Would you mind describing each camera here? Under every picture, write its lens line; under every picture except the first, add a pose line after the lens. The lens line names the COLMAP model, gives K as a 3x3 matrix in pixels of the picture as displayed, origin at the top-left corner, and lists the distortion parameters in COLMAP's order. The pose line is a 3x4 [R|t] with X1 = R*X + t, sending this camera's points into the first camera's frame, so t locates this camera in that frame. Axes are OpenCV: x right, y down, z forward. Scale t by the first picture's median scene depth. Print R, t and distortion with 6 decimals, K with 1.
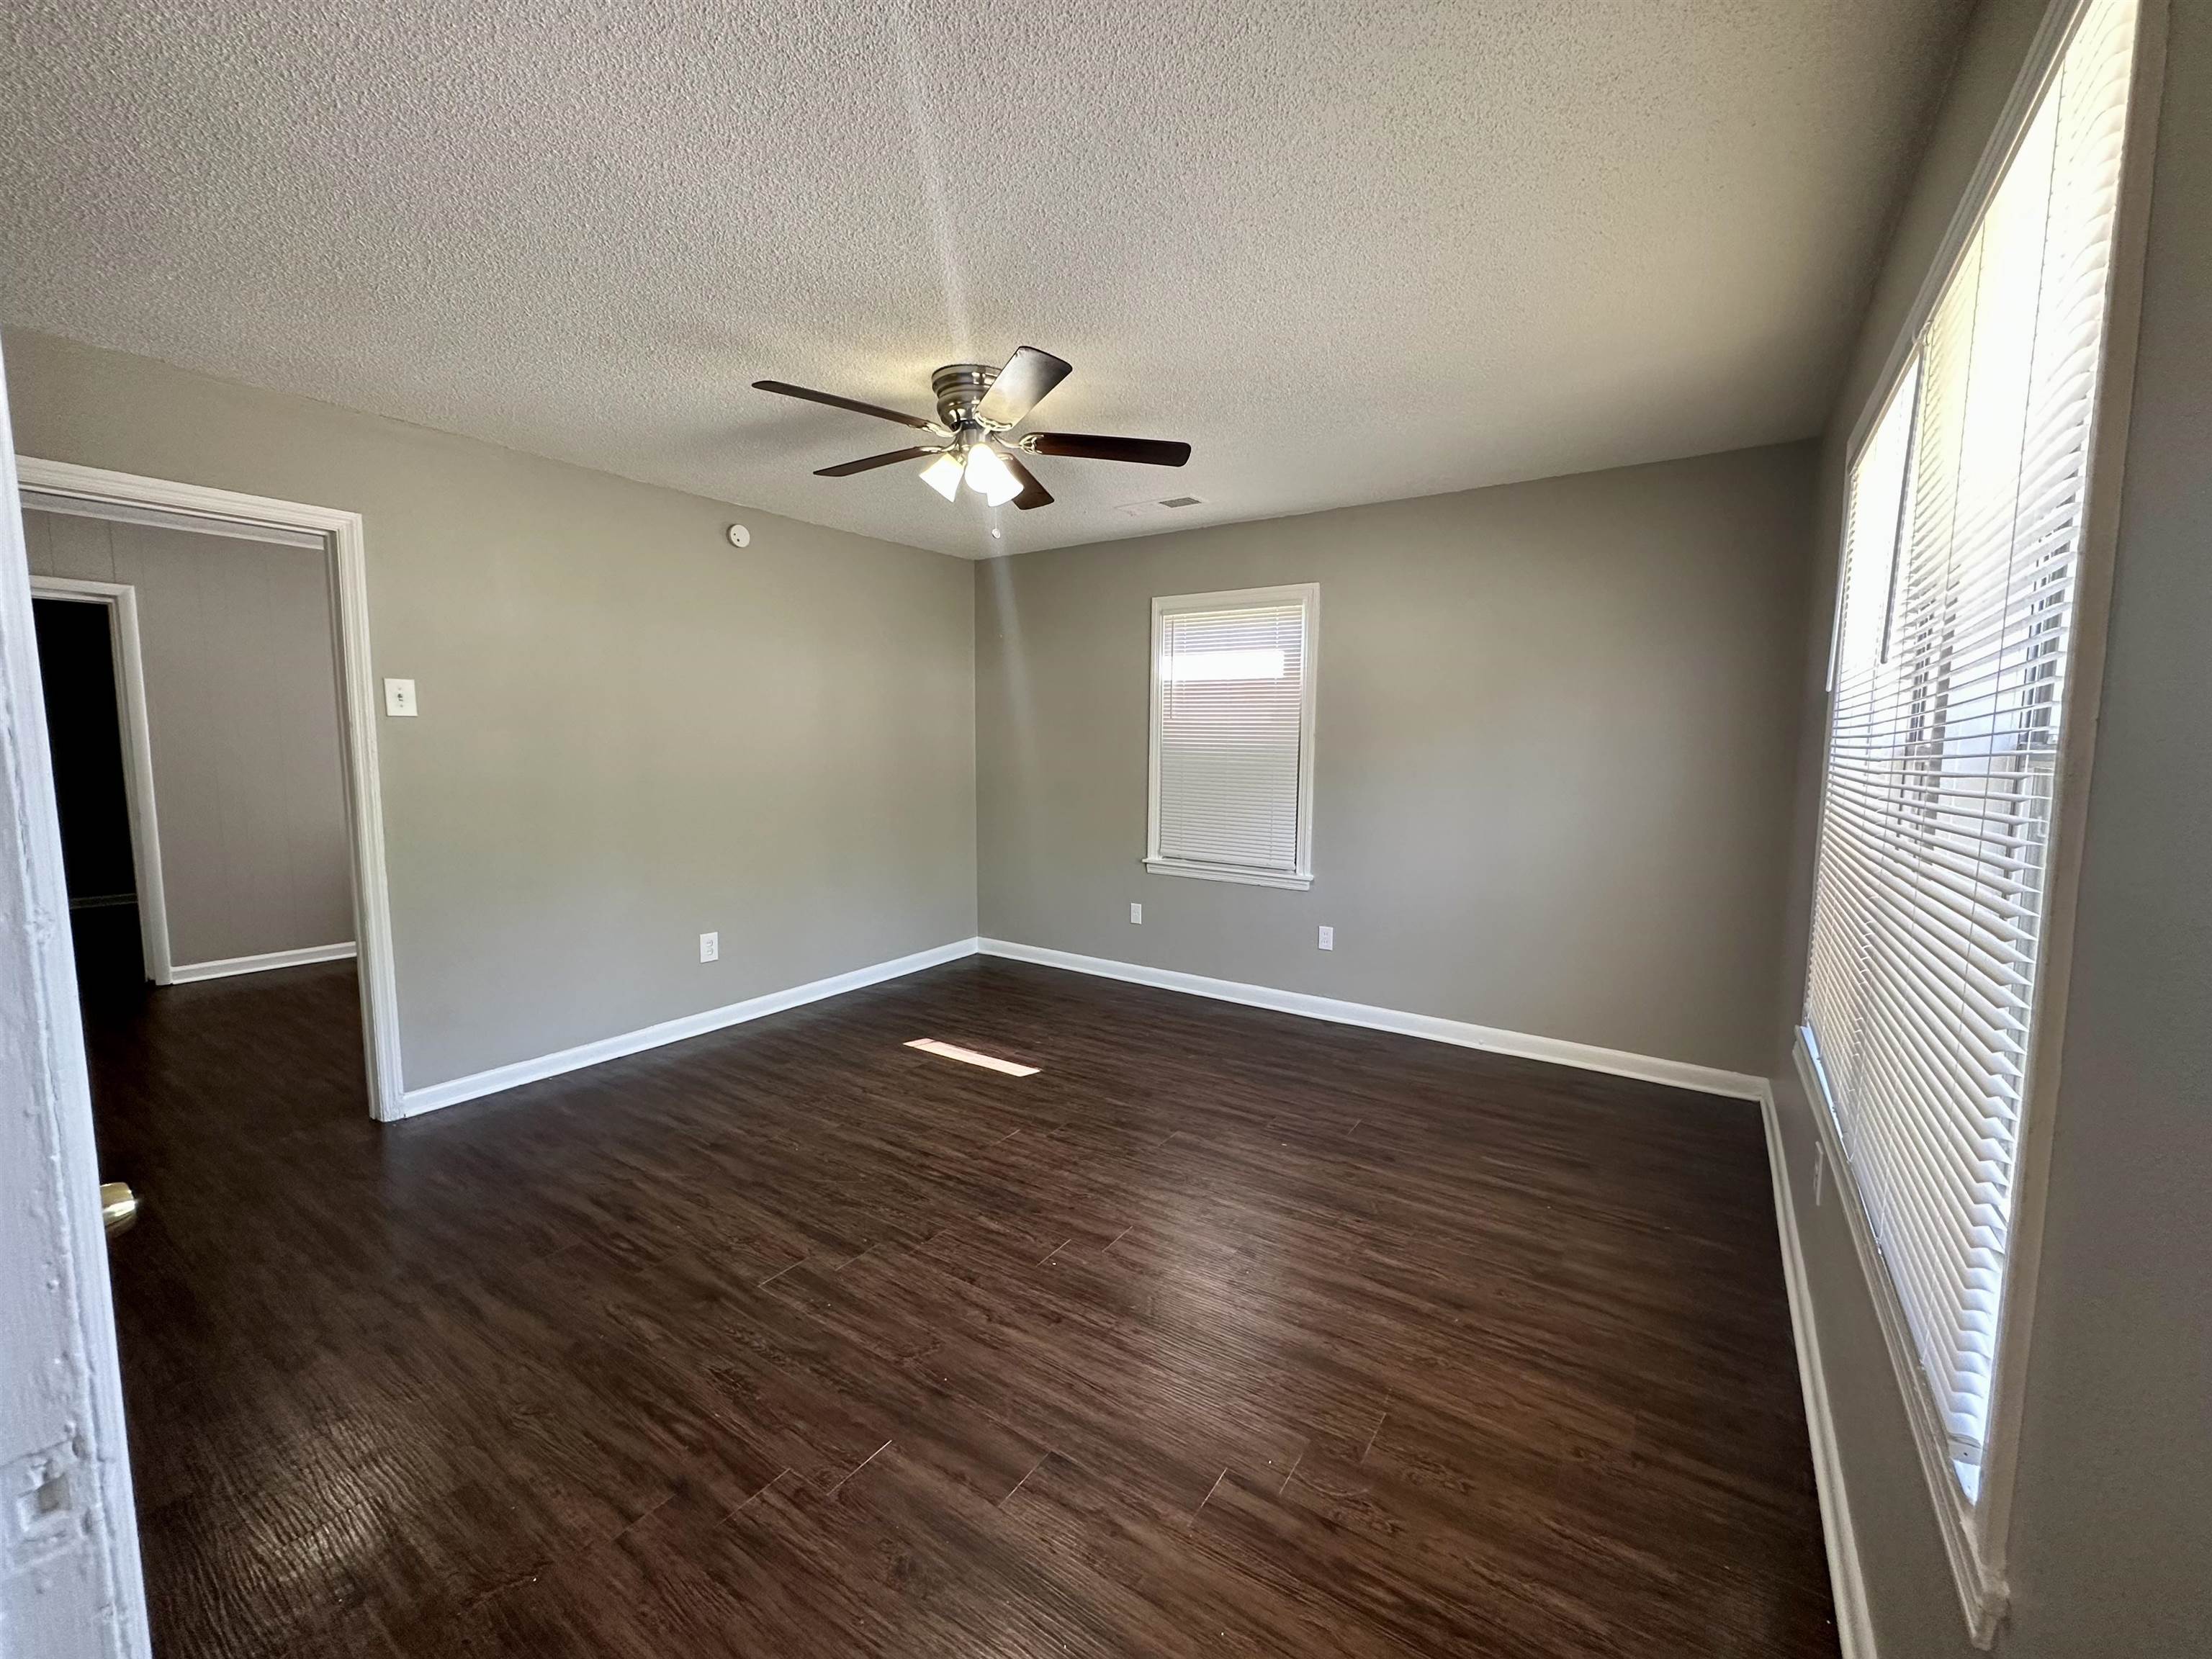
lens RADIAL K [[879.7, 0, 1106.0], [0, 879.7, 829.5], [0, 0, 1]] dist [-0.003676, 0.000127]
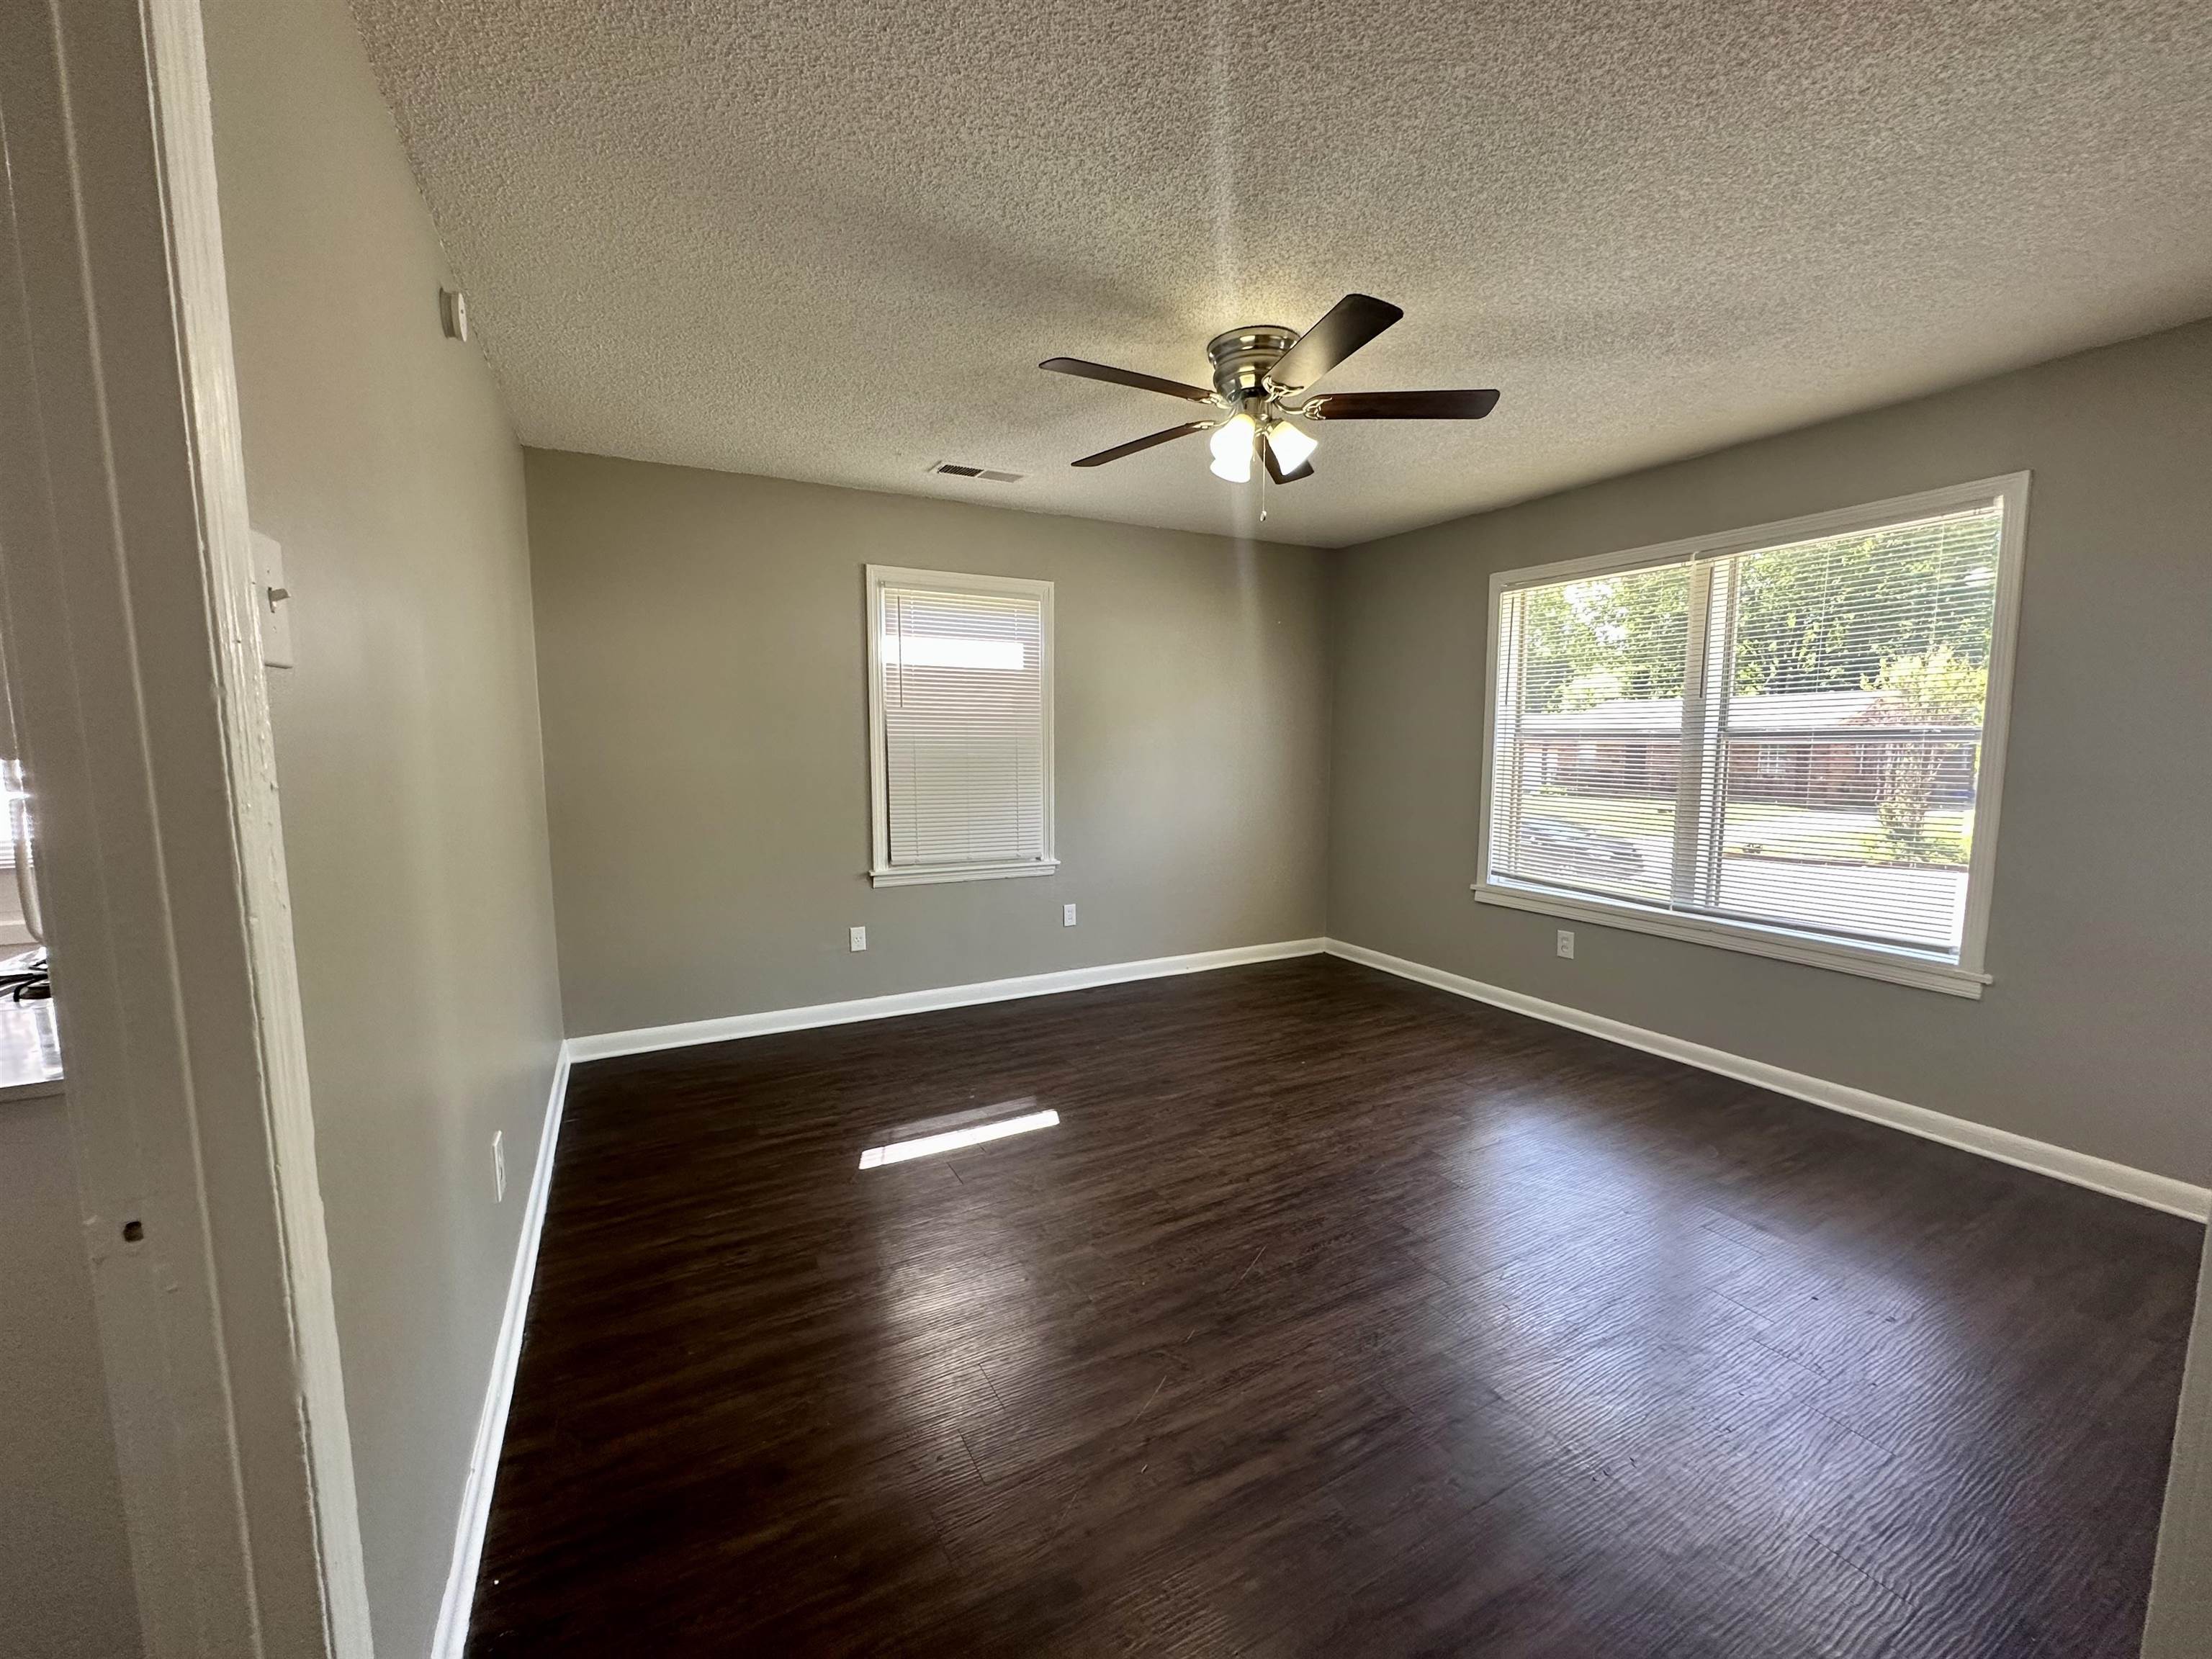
lens RADIAL K [[879.7, 0, 1106.0], [0, 879.7, 829.5], [0, 0, 1]] dist [-0.003676, 0.000127]
pose [[0.467952, -0.102395, 0.877802, -0.790477], [0.092583, 0.993480, 0.066532, -0.057636], [-0.878891, 0.050136, 0.474381, 0.527117]]
